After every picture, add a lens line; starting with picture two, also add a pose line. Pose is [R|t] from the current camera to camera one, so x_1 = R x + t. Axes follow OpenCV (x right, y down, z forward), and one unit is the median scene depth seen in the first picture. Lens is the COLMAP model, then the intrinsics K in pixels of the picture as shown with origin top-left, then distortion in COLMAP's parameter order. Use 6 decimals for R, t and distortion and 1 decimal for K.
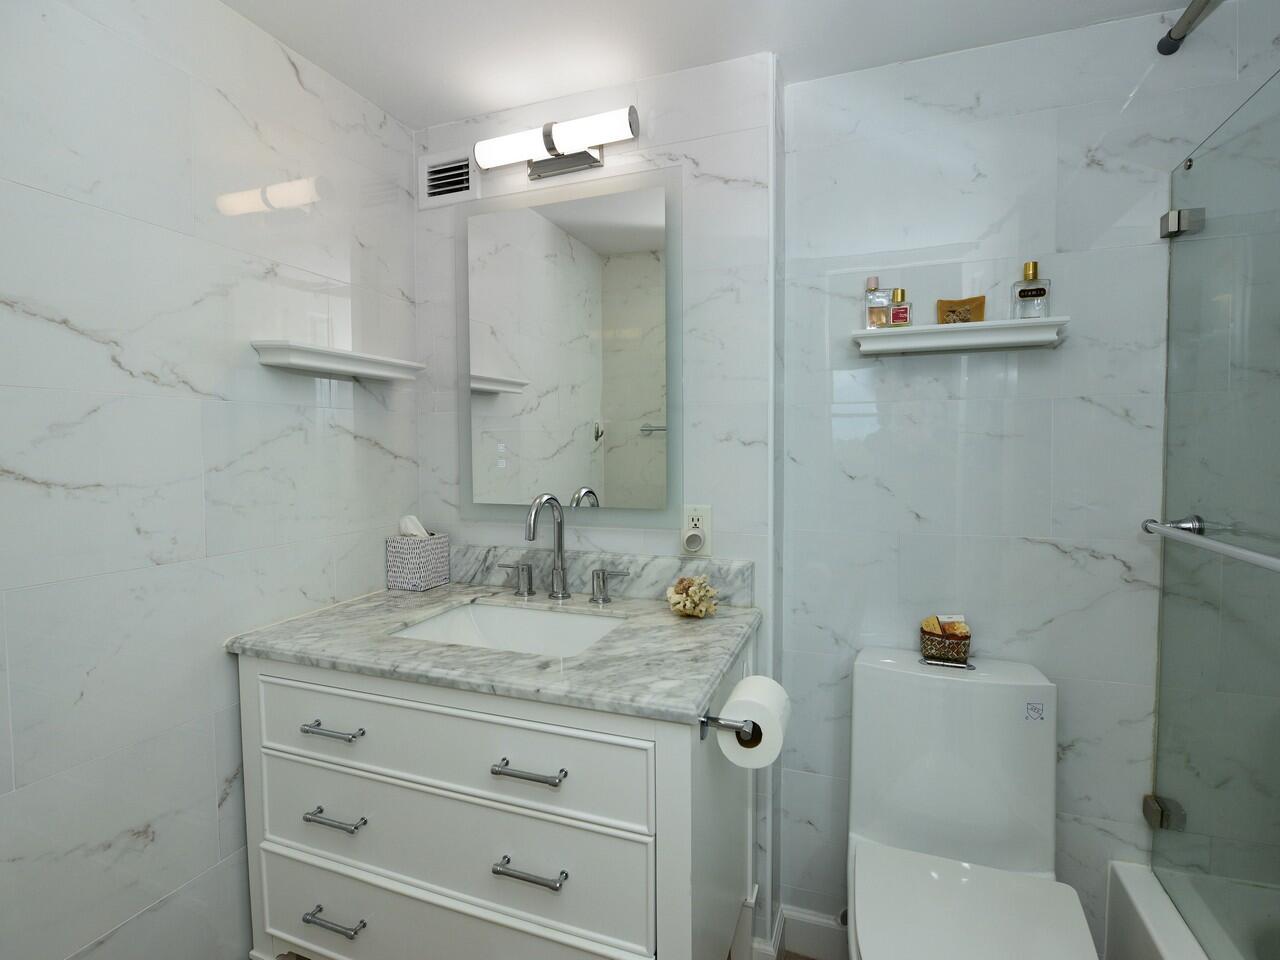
lens RADIAL K [[655.6, 0, 640.0], [0, 655.6, 480.0], [0, 0, 1]] dist [0.001722, -0.014396]
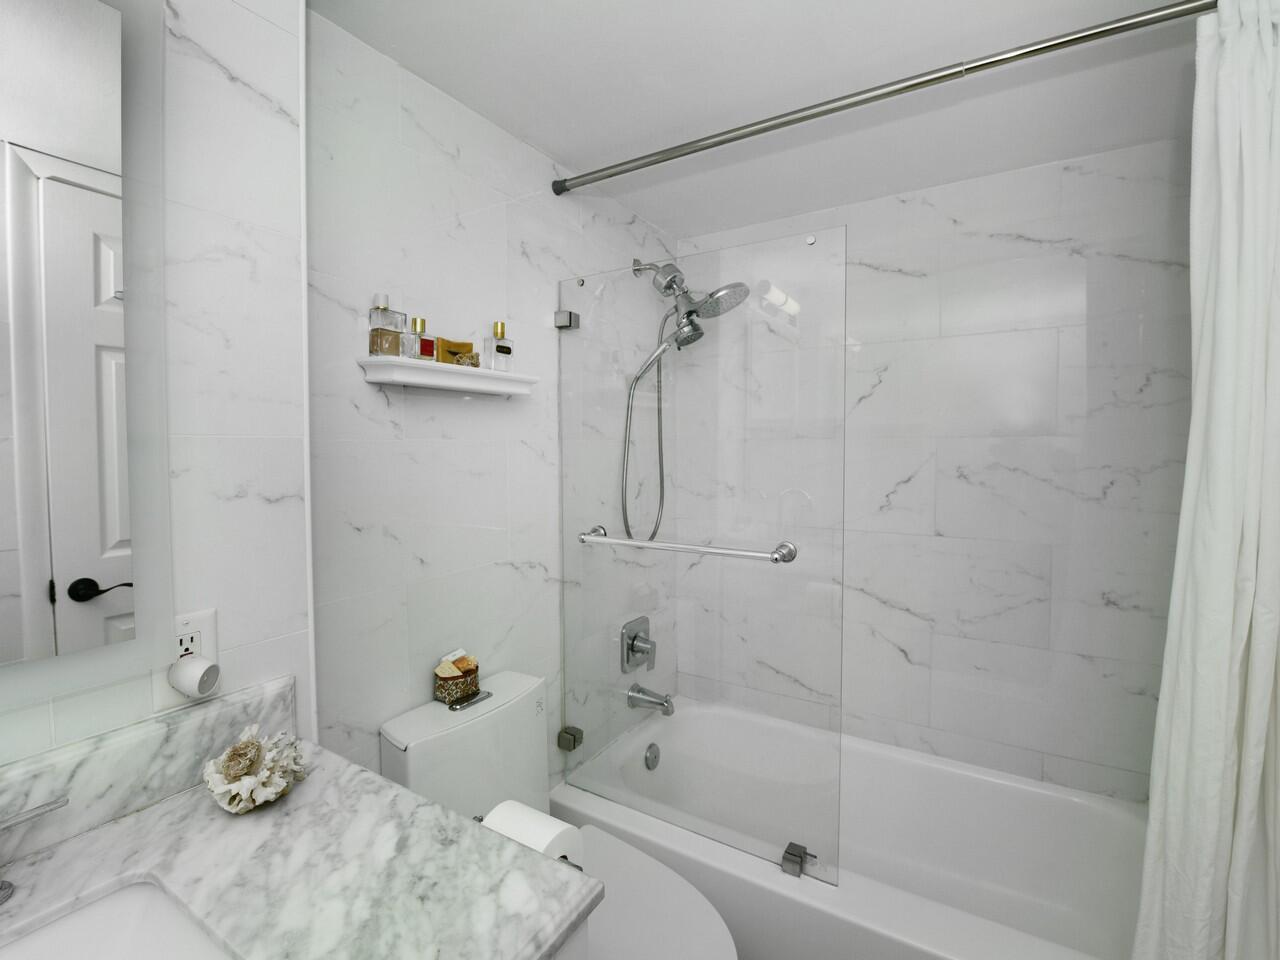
lens RADIAL K [[595.1, 0, 644.7], [0, 595.1, 471.8], [0, 0, 1]] dist [-0.010375, -0.006233]
pose [[0.161338, -0.040583, 0.986064, -0.387869], [0.047583, 0.998312, 0.033302, -0.093035], [-0.985751, 0.041547, 0.162996, 0.582532]]
